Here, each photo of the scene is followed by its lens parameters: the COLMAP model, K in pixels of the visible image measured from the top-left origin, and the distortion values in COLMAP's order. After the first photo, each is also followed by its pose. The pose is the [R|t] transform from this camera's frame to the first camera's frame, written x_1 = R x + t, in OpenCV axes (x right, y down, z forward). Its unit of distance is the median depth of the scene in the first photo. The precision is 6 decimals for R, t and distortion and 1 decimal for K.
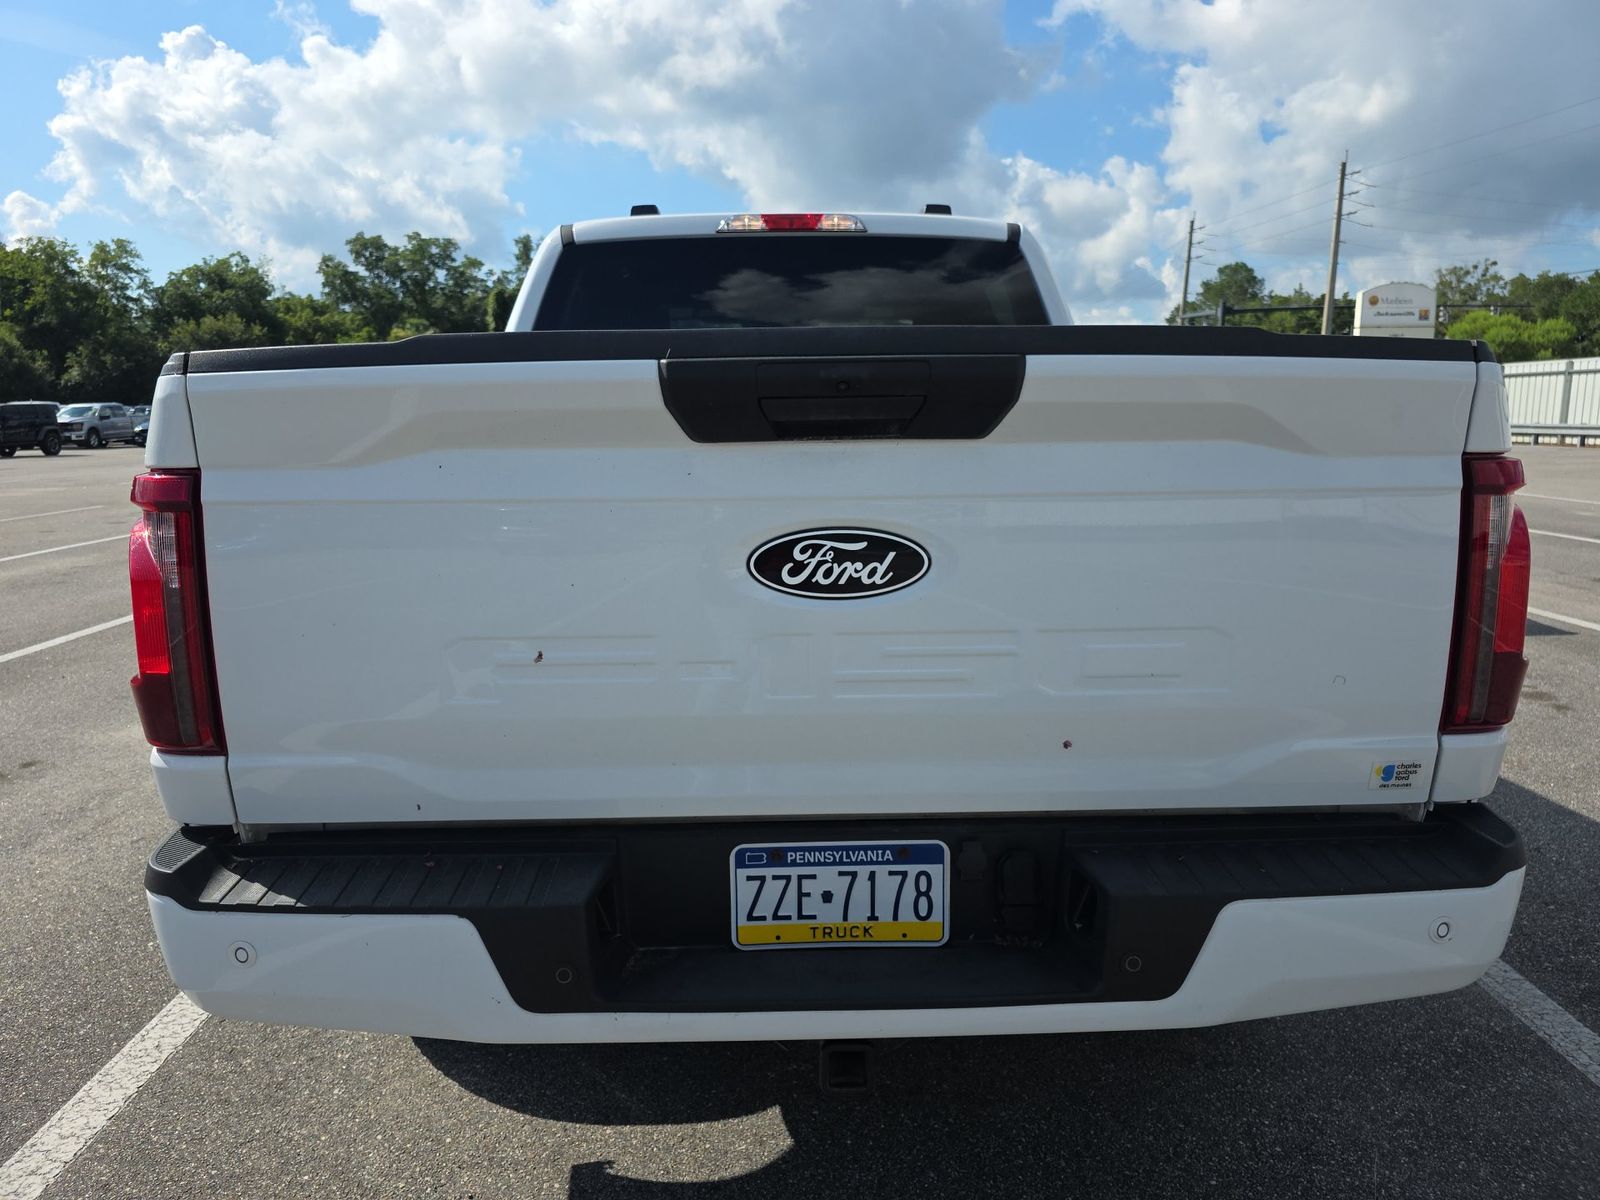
lens RADIAL K [[1079.9, 0, 787.9], [0, 1079.9, 580.5], [0, 0, 1]] dist [0.050934, -0.044021]
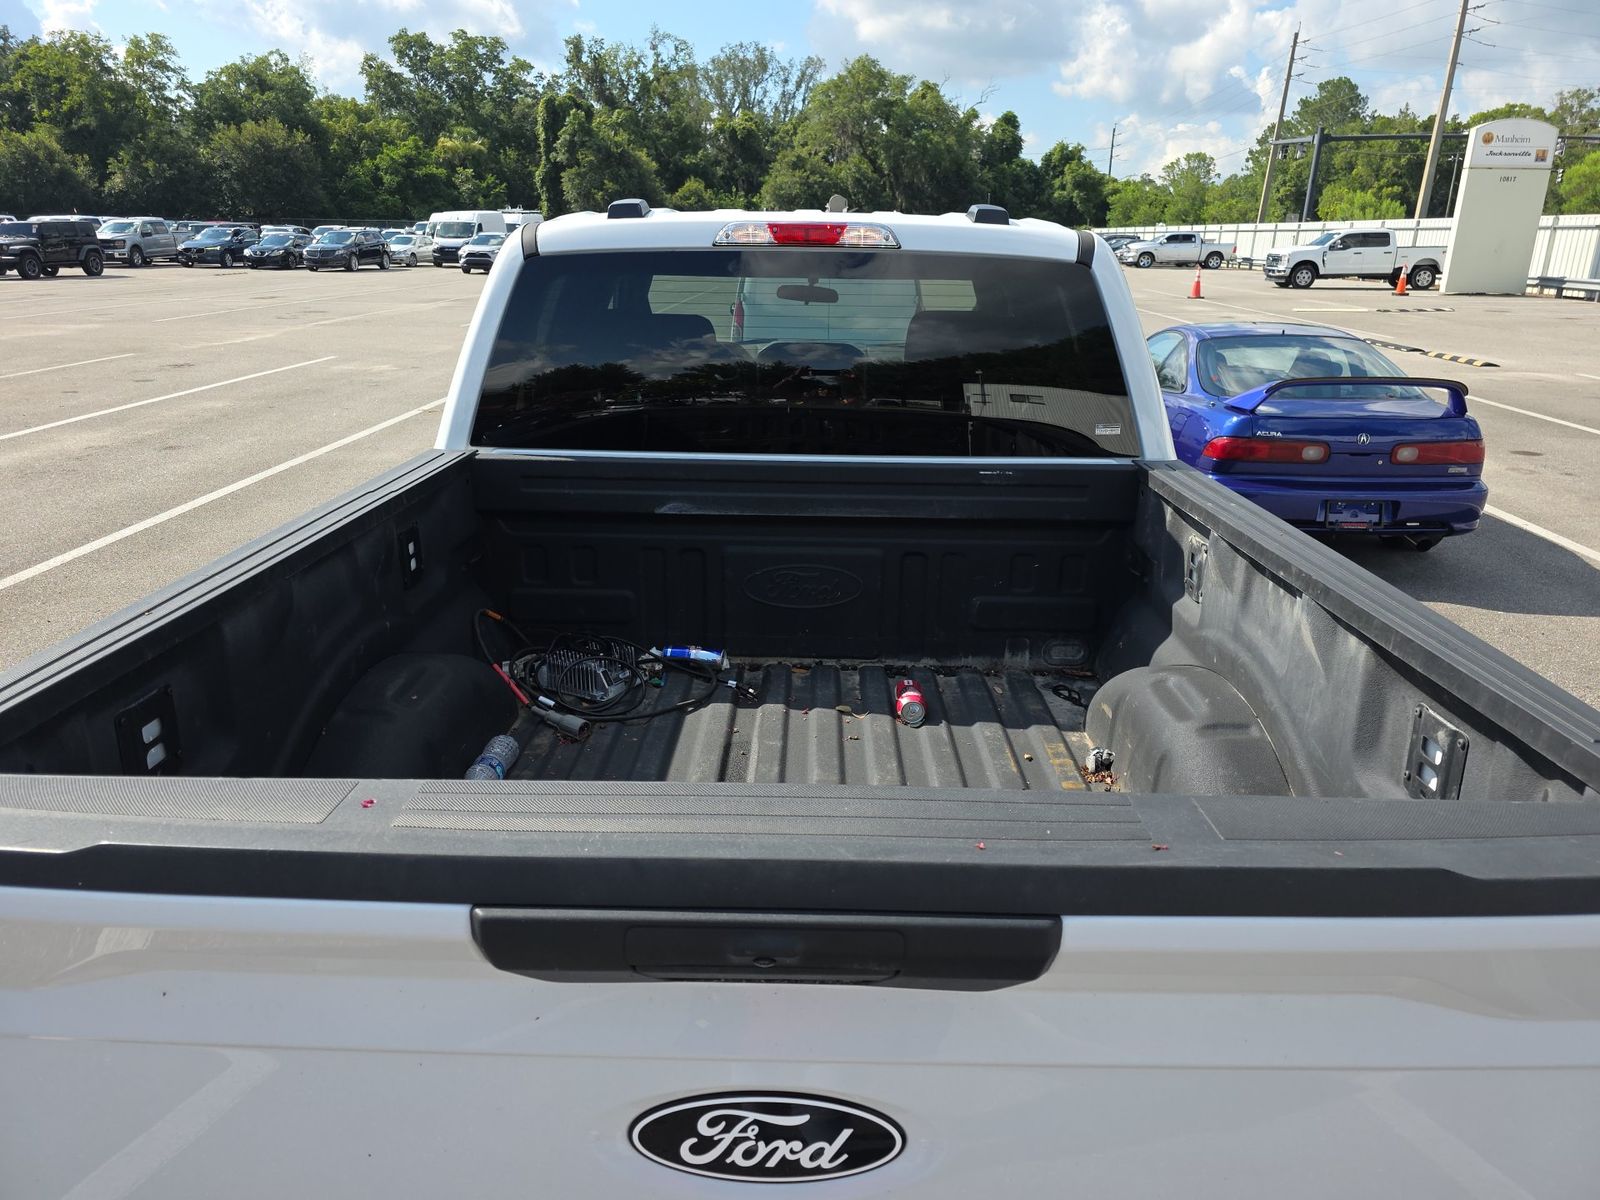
lens RADIAL K [[1074.2, 0, 805.2], [0, 1074.2, 580.2], [0, 0, 1]] dist [0.052261, -0.039932]
pose [[0.998956, 0.033808, -0.030716, 0.006734], [-0.028559, 0.987082, 0.157650, -0.038997], [0.035649, -0.156608, 0.987017, 0.033196]]
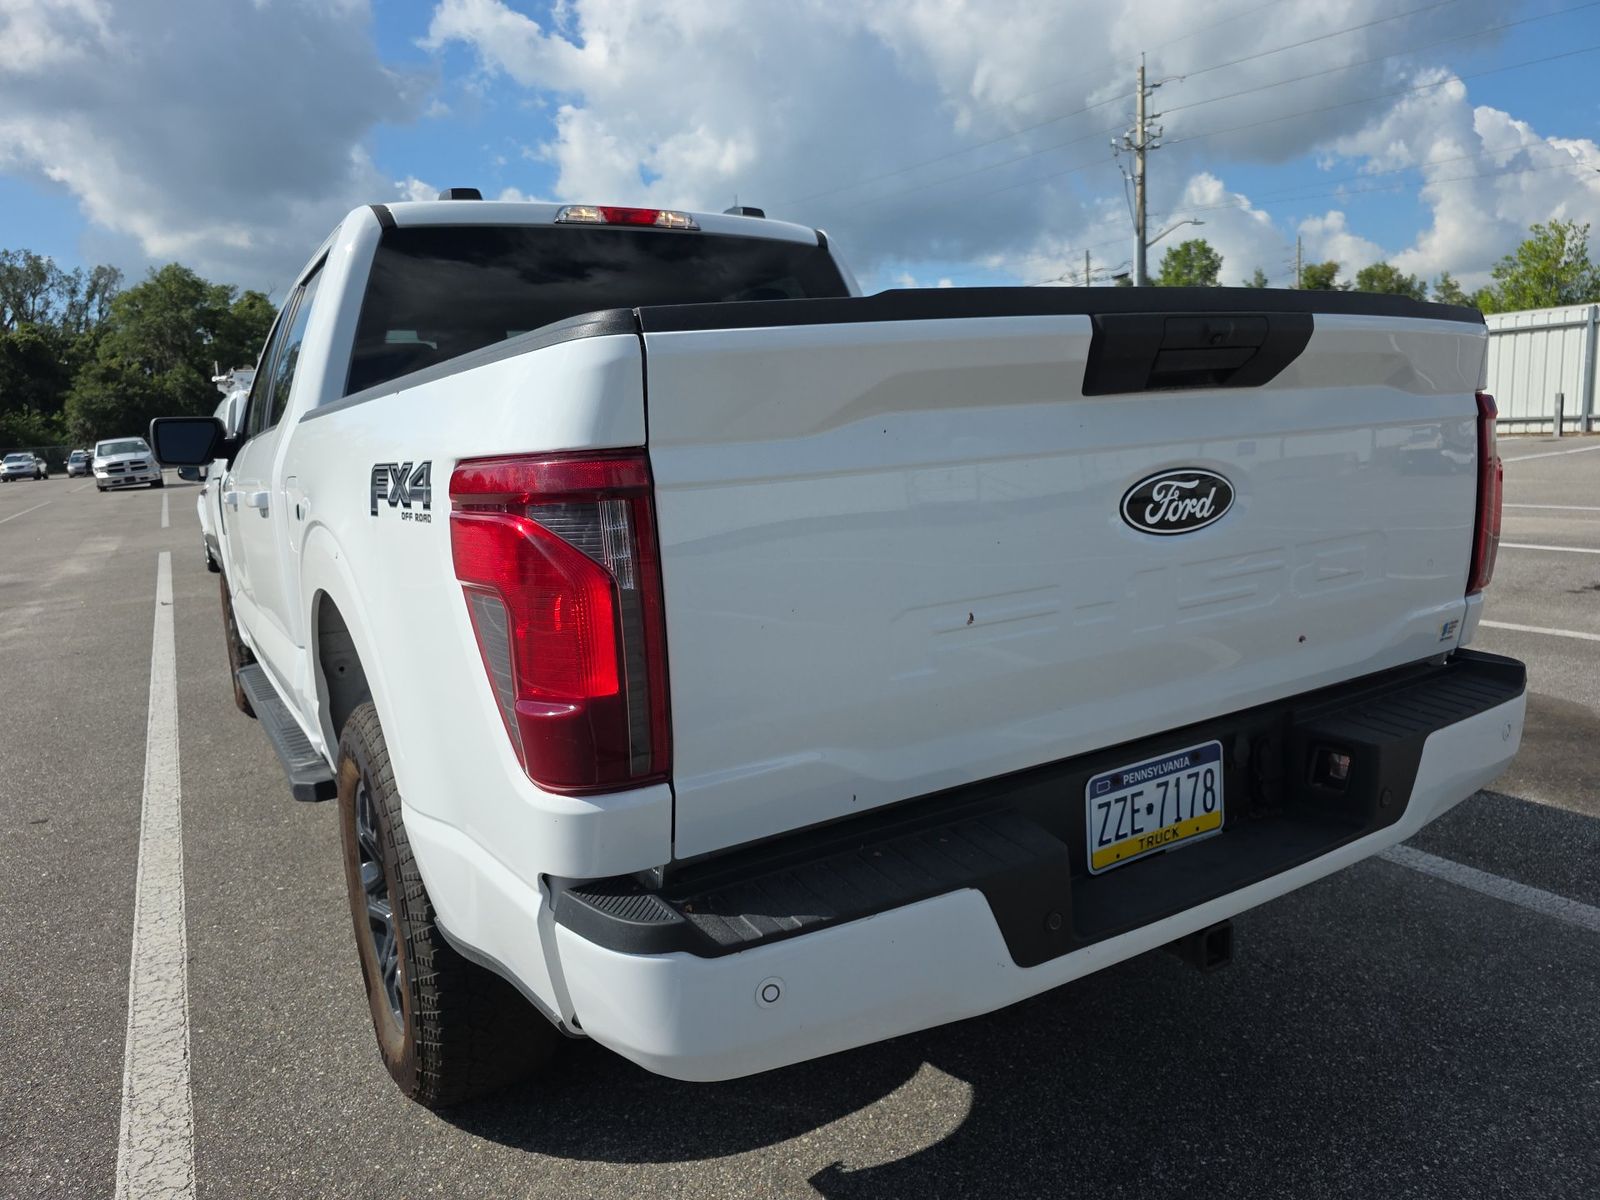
lens RADIAL K [[1074.1, 0, 794.2], [0, 1074.1, 594.0], [0, 0, 1]] dist [0.053977, -0.044599]
pose [[0.870116, -0.115116, 0.479215, -0.071532], [0.120124, 0.992551, 0.020317, 0.000737], [-0.477984, 0.039887, 0.877462, 0.017959]]
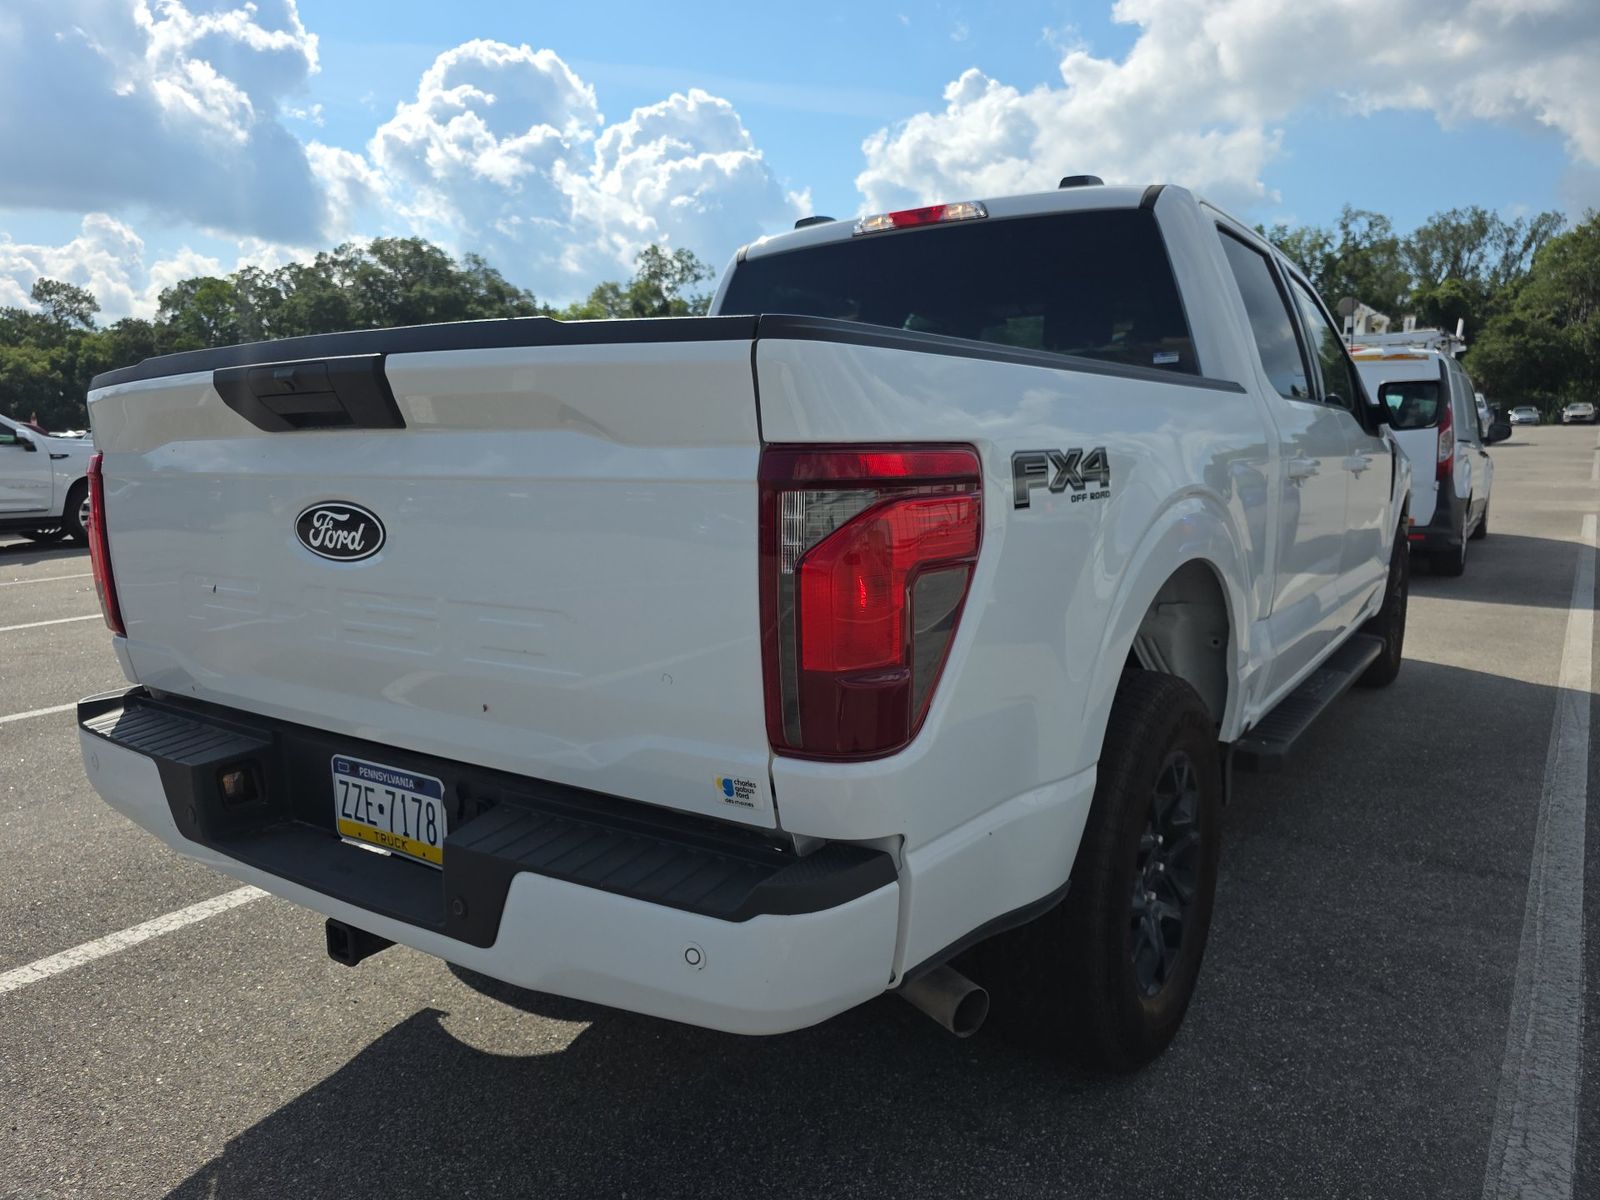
lens RADIAL K [[1084.3, 0, 800.0], [0, 1084.3, 600.0], [0, 0, 1]] dist [0.046868, -0.045024]
pose [[0.811227, 0.083368, -0.578758, 0.100698], [-0.075351, 0.996436, 0.037915, -0.002066], [0.579856, 0.012852, 0.814617, 0.025079]]
